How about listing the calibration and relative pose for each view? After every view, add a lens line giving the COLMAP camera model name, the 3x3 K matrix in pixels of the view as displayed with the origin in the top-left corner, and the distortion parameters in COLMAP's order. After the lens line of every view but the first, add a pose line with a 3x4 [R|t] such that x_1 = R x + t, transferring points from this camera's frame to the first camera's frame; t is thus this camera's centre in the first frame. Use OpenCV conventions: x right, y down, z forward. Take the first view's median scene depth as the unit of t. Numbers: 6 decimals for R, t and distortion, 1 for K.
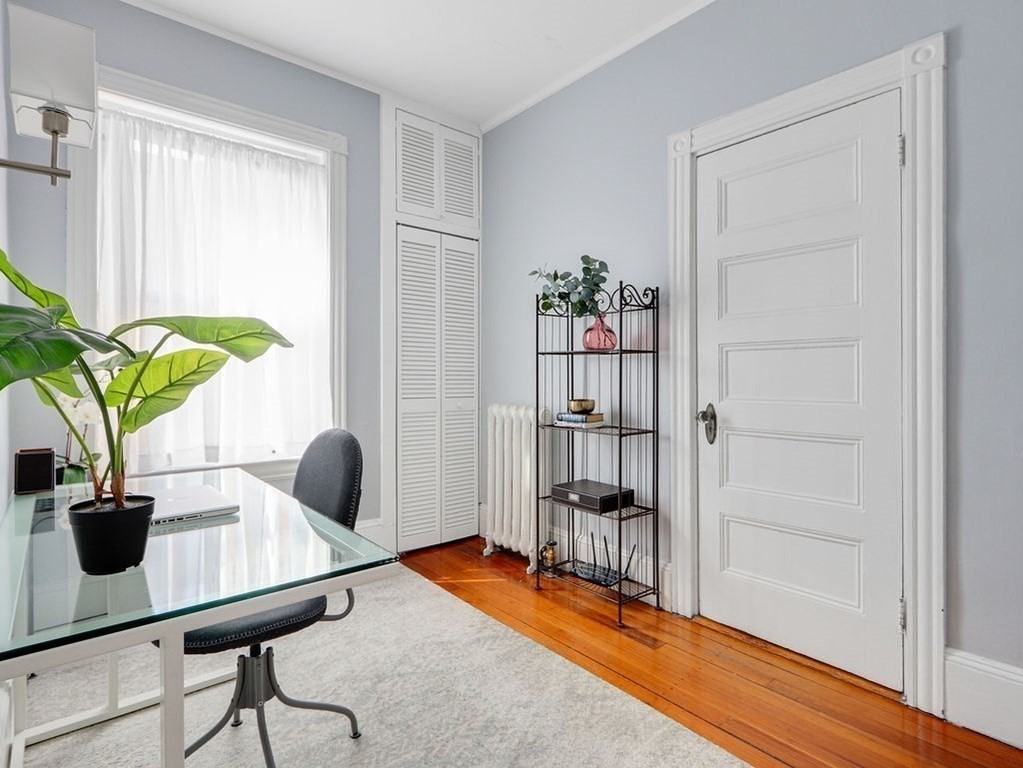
lens RADIAL K [[532.7, 0, 505.5], [0, 532.7, 392.7], [0, 0, 1]] dist [0.001922, -0.000206]
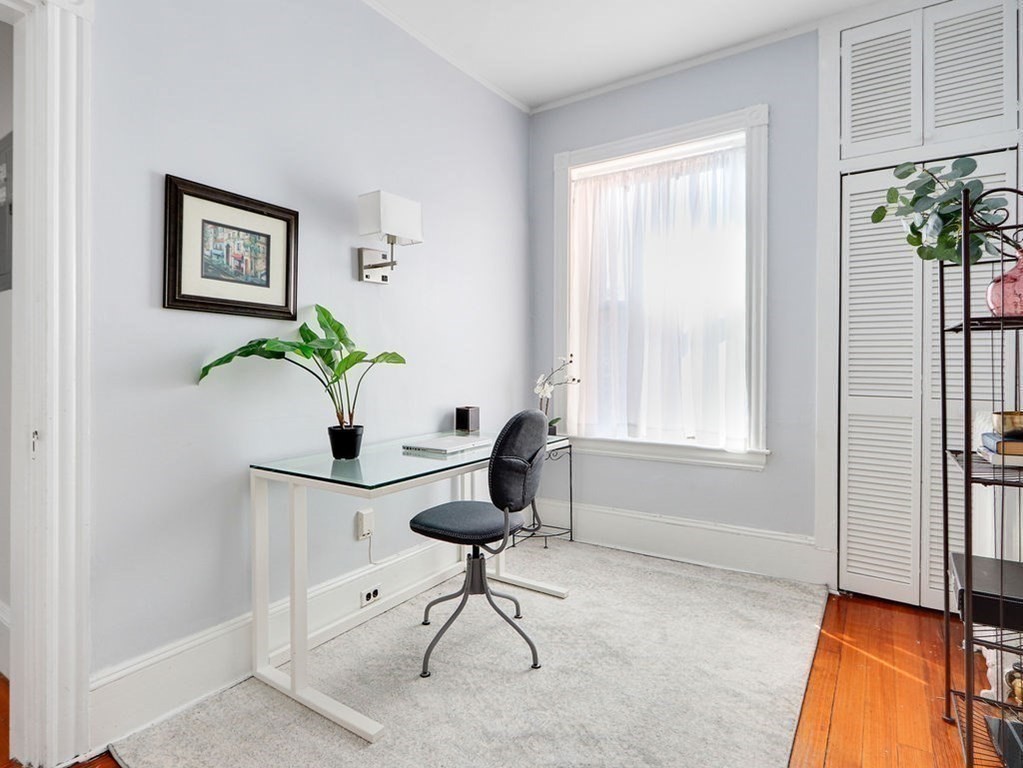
lens RADIAL K [[531.8, 0, 505.4], [0, 531.8, 381.6], [0, 0, 1]] dist [-0.000178, -0.000619]
pose [[0.296373, 0.024341, -0.954762, 0.483502], [-0.035467, 0.999266, 0.014466, -0.002310], [0.954414, 0.029575, 0.297018, 0.342728]]
